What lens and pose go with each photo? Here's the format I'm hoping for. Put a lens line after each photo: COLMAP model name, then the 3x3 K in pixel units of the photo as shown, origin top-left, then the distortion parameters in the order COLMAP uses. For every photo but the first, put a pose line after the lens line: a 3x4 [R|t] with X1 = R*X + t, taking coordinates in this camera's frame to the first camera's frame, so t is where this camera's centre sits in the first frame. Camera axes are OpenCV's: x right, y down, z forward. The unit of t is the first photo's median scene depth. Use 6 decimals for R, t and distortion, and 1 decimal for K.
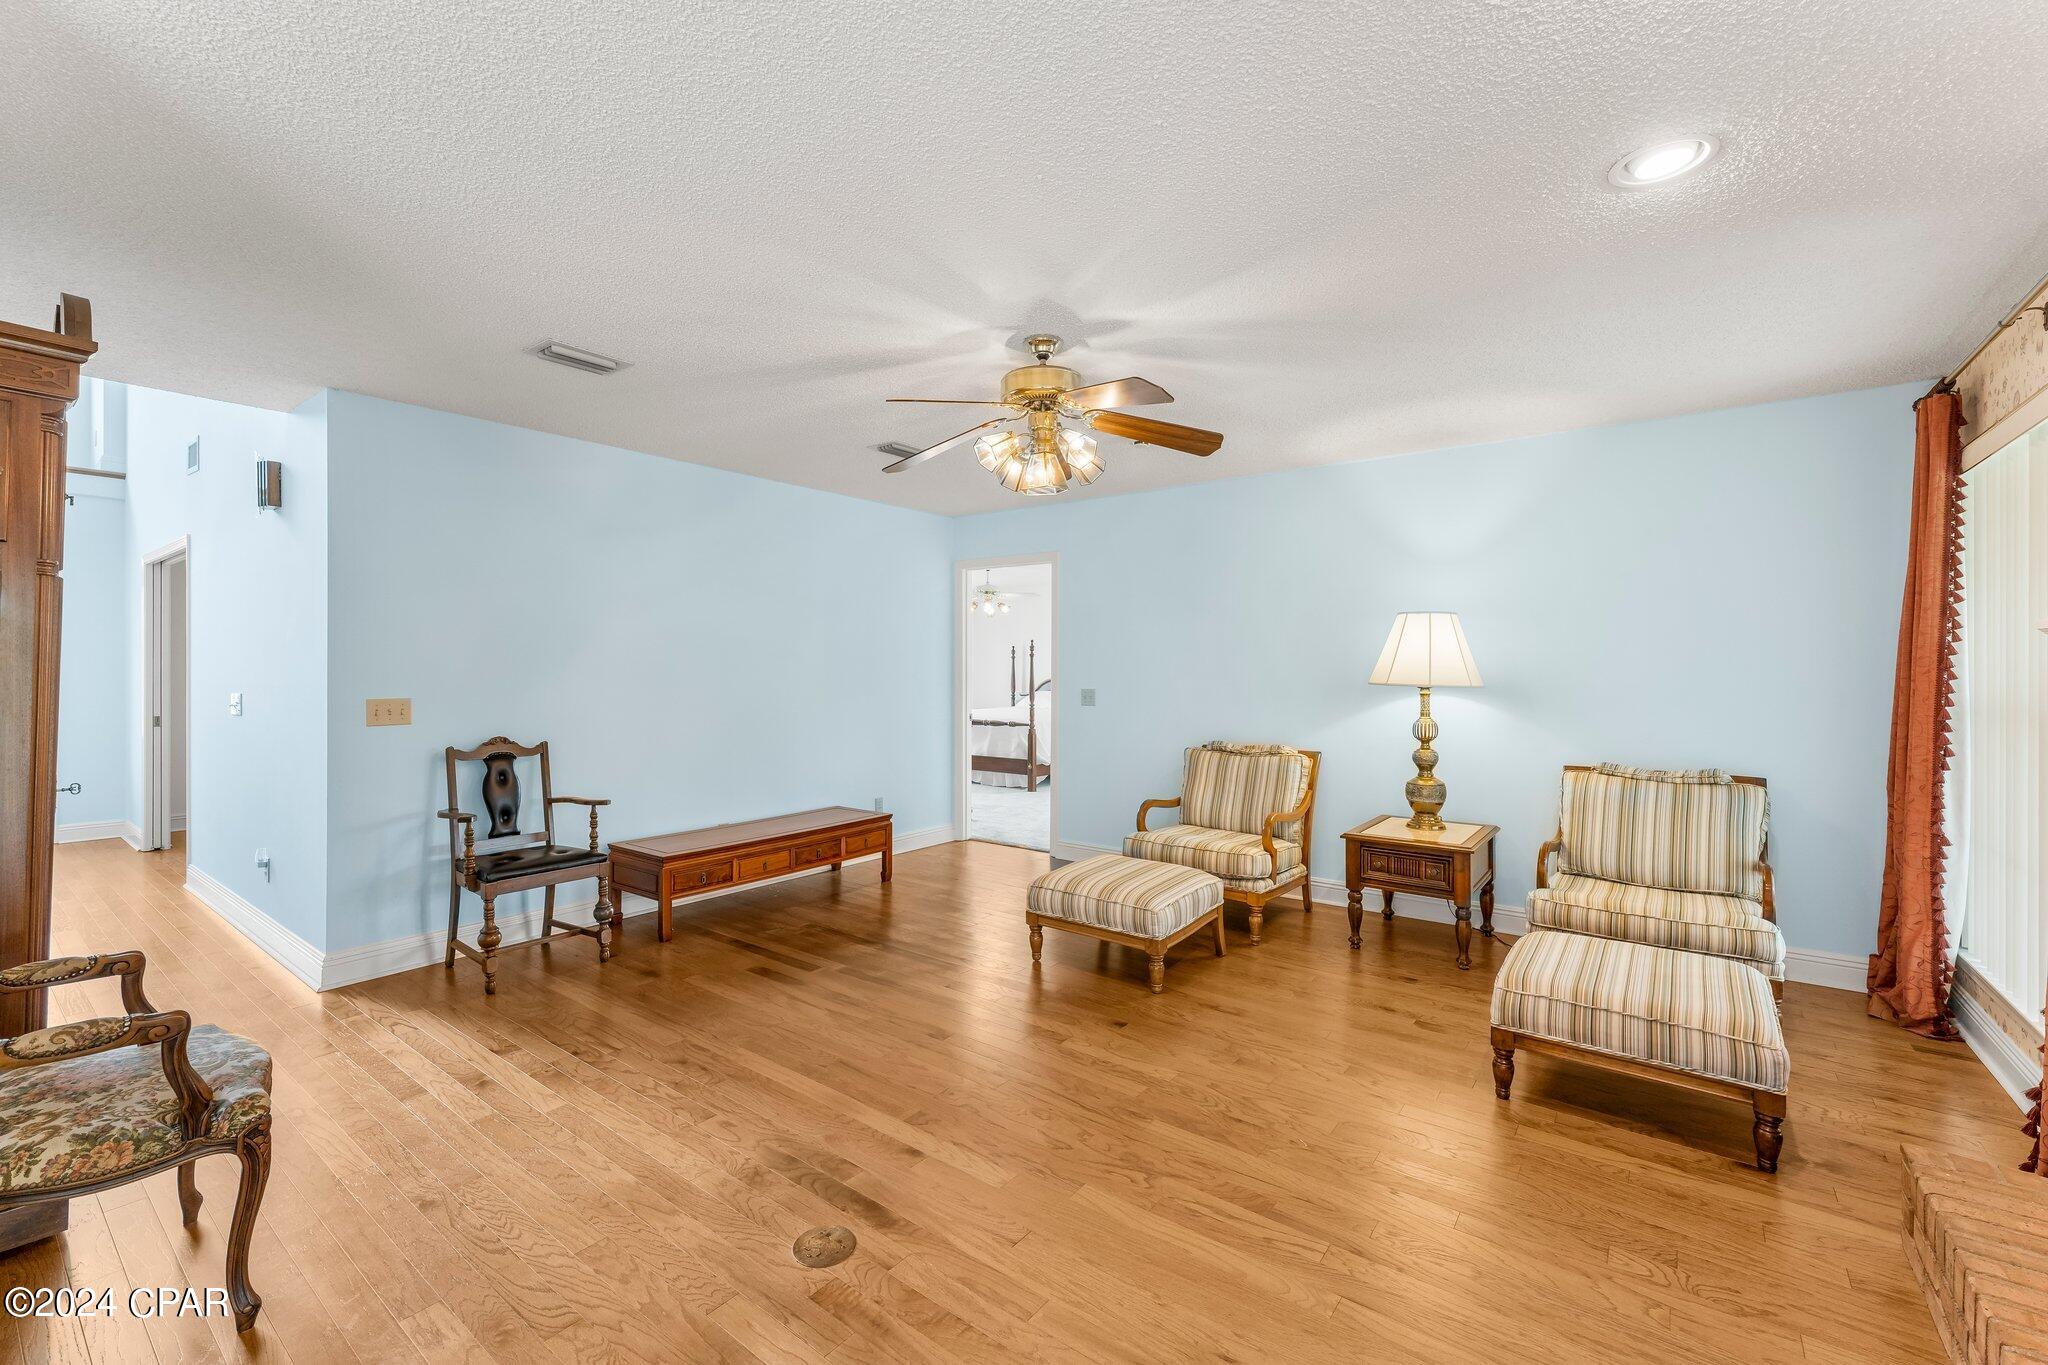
lens RADIAL K [[819.4, 0, 1021.1], [0, 819.4, 674.2], [0, 0, 1]] dist [0.000741, -0.000760]
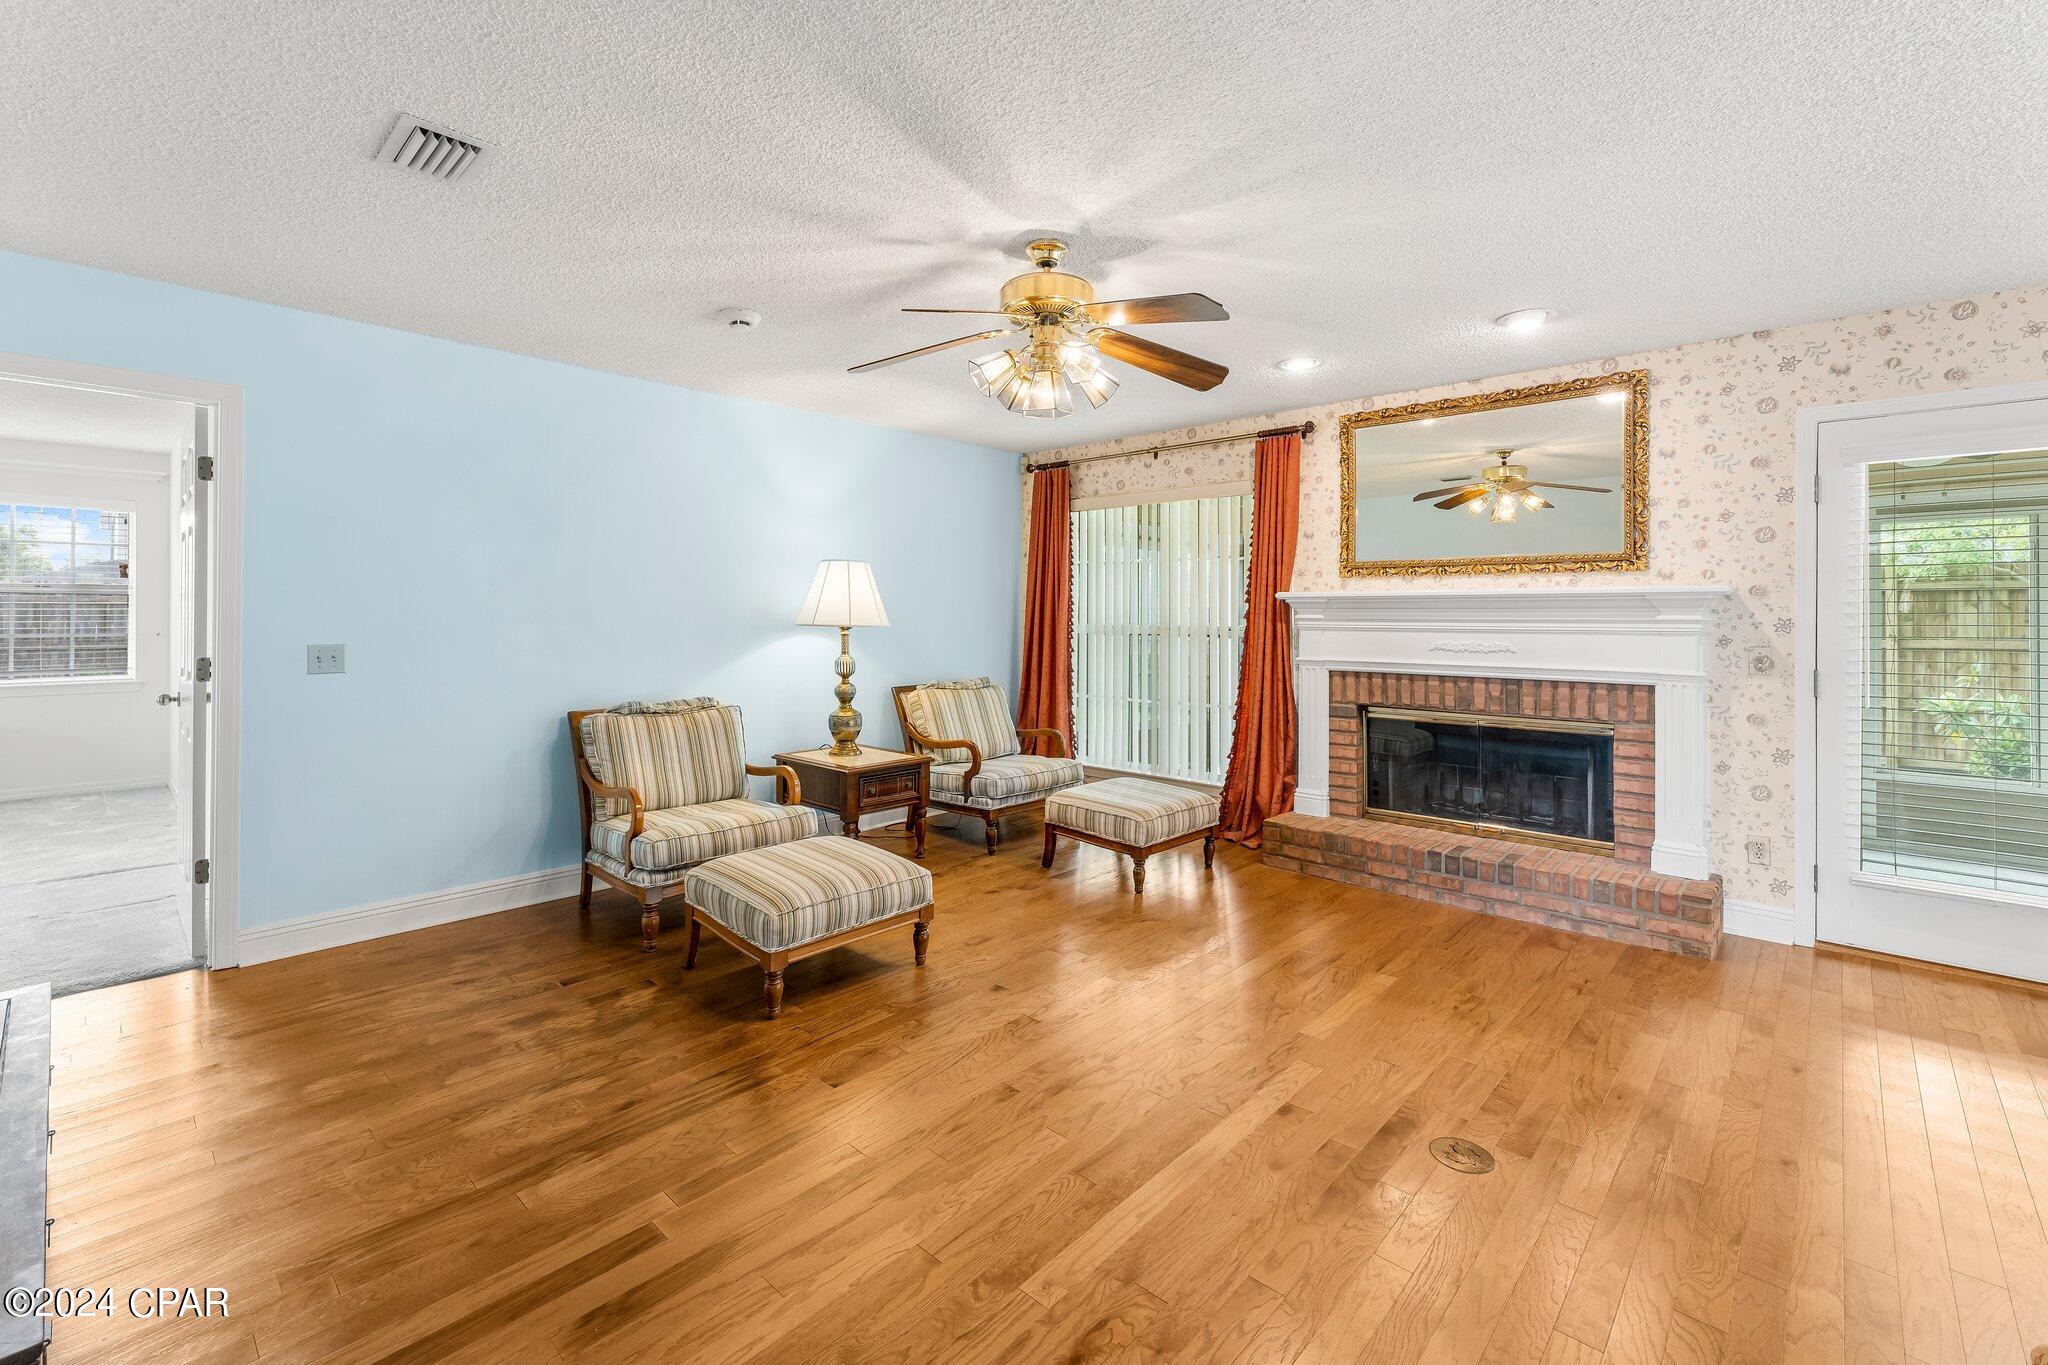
lens RADIAL K [[819.4, 0, 1036.6], [0, 819.4, 621.6], [0, 0, 1]] dist [0.000741, -0.000760]
pose [[0.144047, -0.011591, 0.989503, -0.635948], [0.003373, 0.999931, 0.011222, -0.004917], [-0.989565, 0.001721, 0.144076, 0.647979]]
